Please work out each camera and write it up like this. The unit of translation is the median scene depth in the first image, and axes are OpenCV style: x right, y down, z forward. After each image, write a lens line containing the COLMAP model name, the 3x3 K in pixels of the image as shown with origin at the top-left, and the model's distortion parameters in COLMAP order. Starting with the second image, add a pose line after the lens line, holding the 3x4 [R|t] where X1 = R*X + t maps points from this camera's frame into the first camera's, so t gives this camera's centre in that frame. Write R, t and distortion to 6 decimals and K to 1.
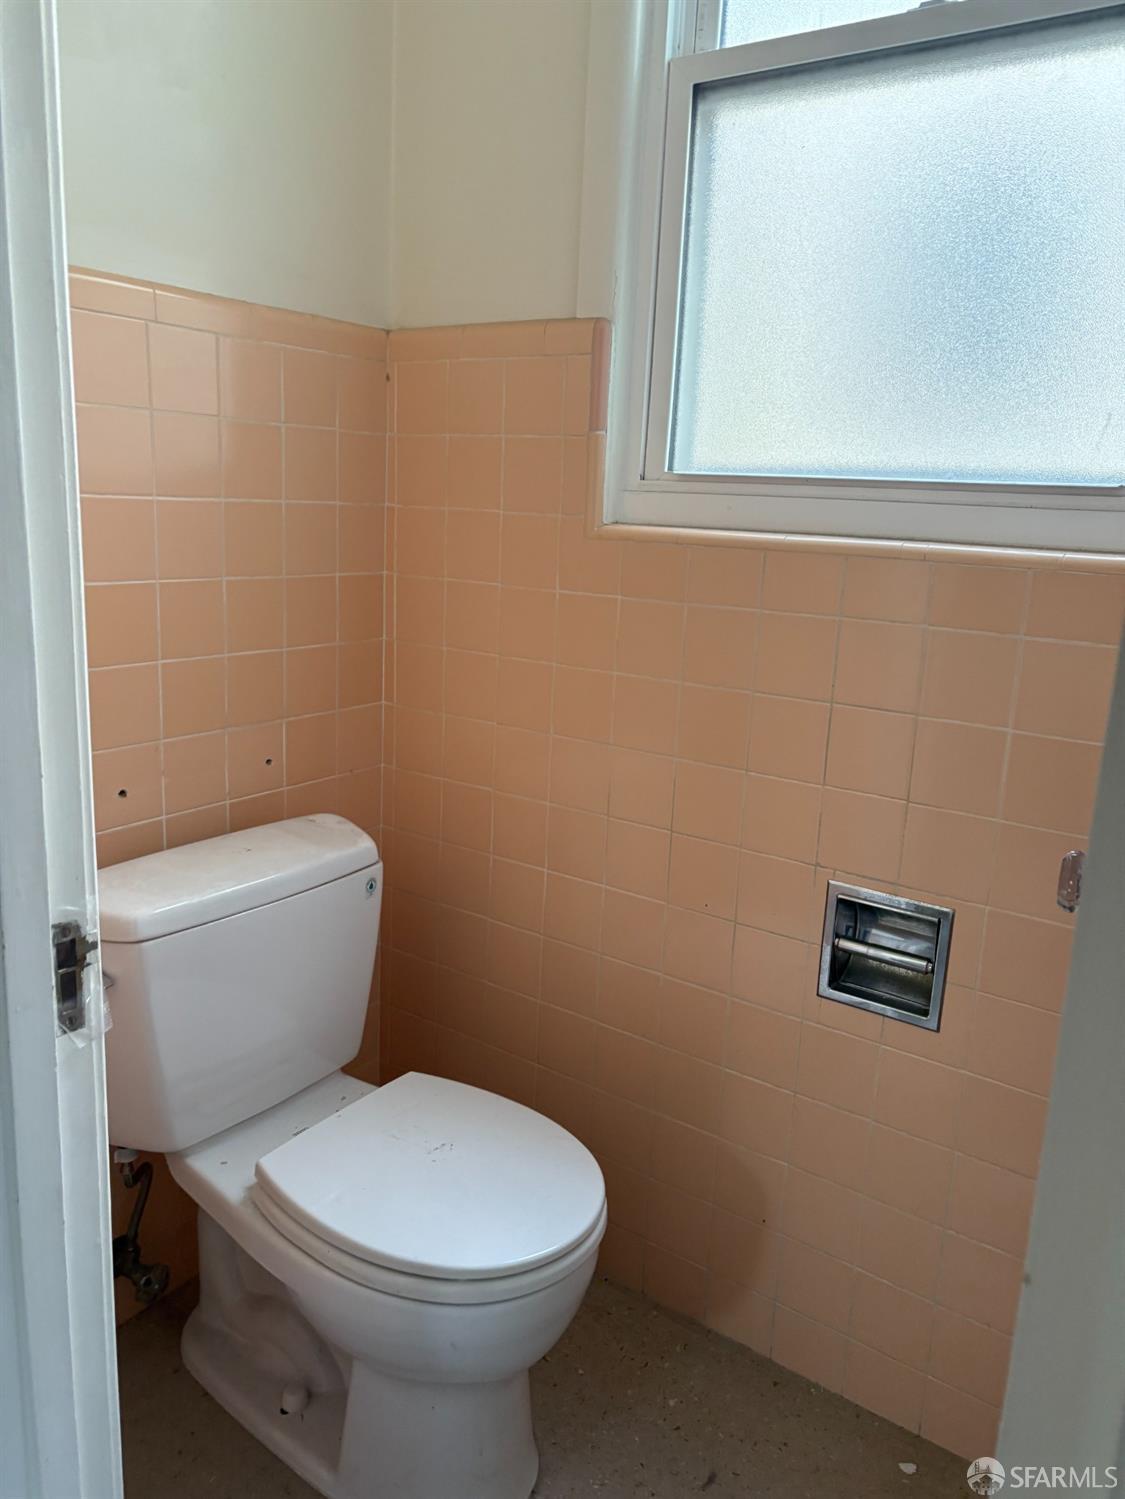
lens RADIAL K [[1135.5, 0, 562.1], [0, 1135.5, 748.0], [0, 0, 1]] dist [0.057555, -0.065902]
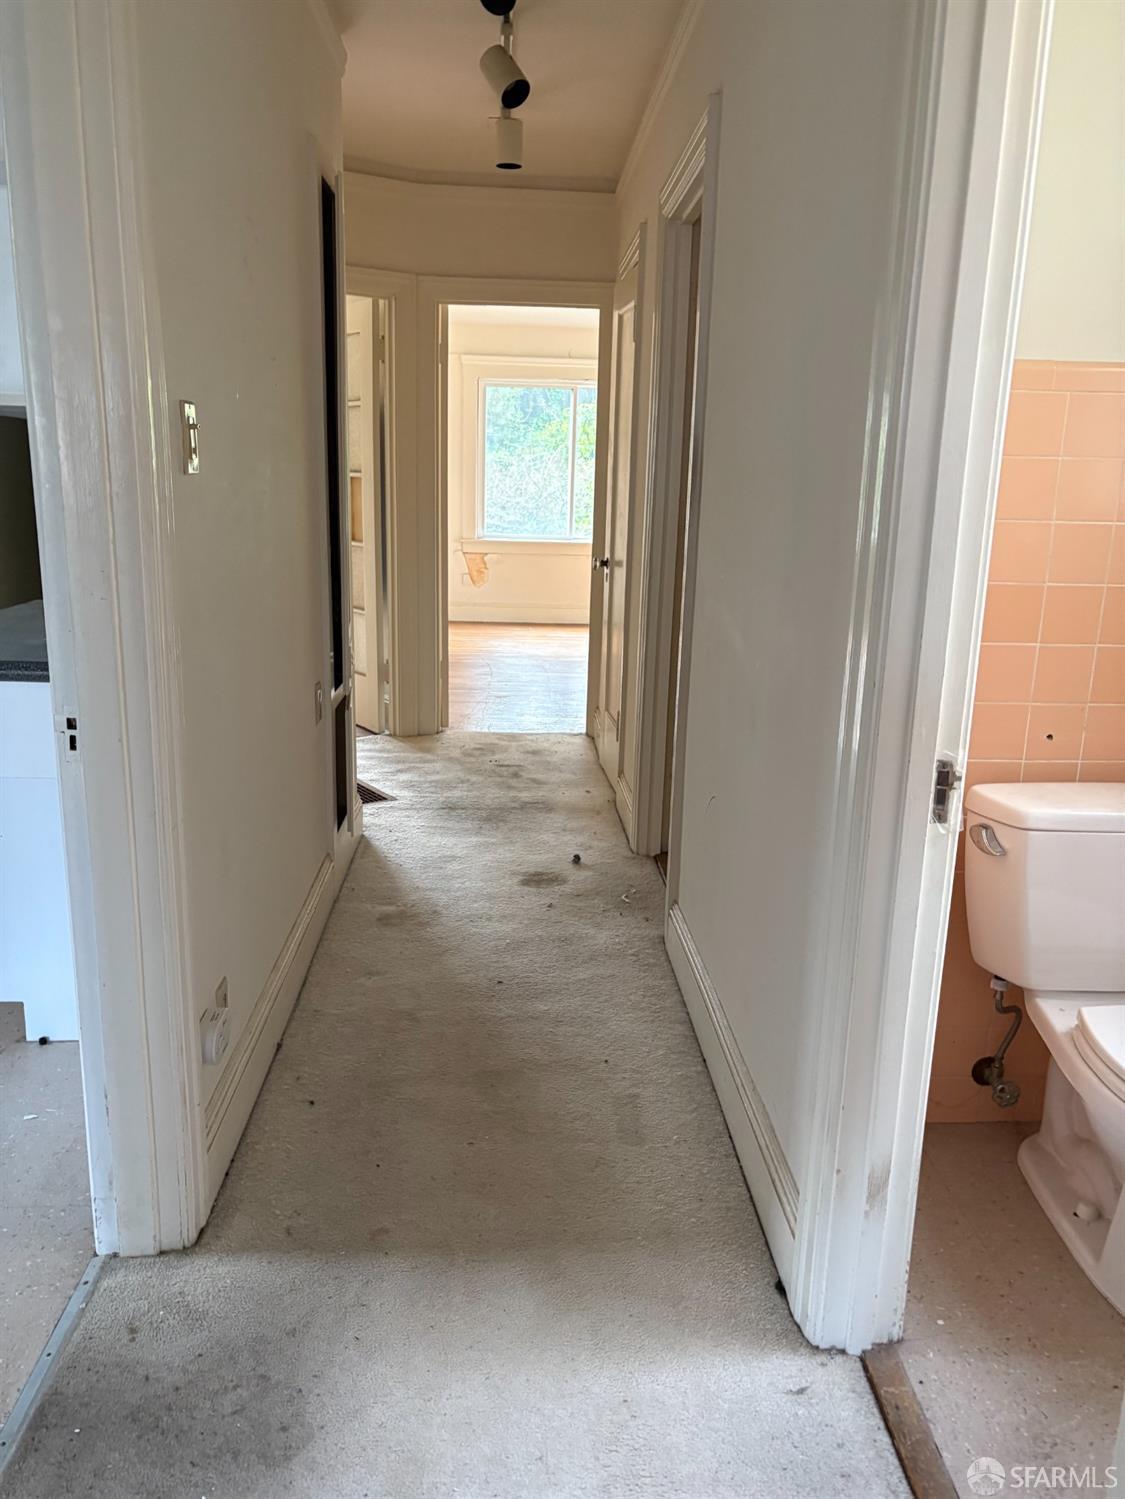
lens RADIAL K [[1135.5, 0, 564.4], [0, 1135.5, 751.6], [0, 0, 1]] dist [0.057555, -0.065902]
pose [[0.629265, 0.156191, -0.761334, 0.340306], [-0.168809, 0.983679, 0.062280, 0.078790], [0.758636, 0.089329, 0.645361, -0.376569]]
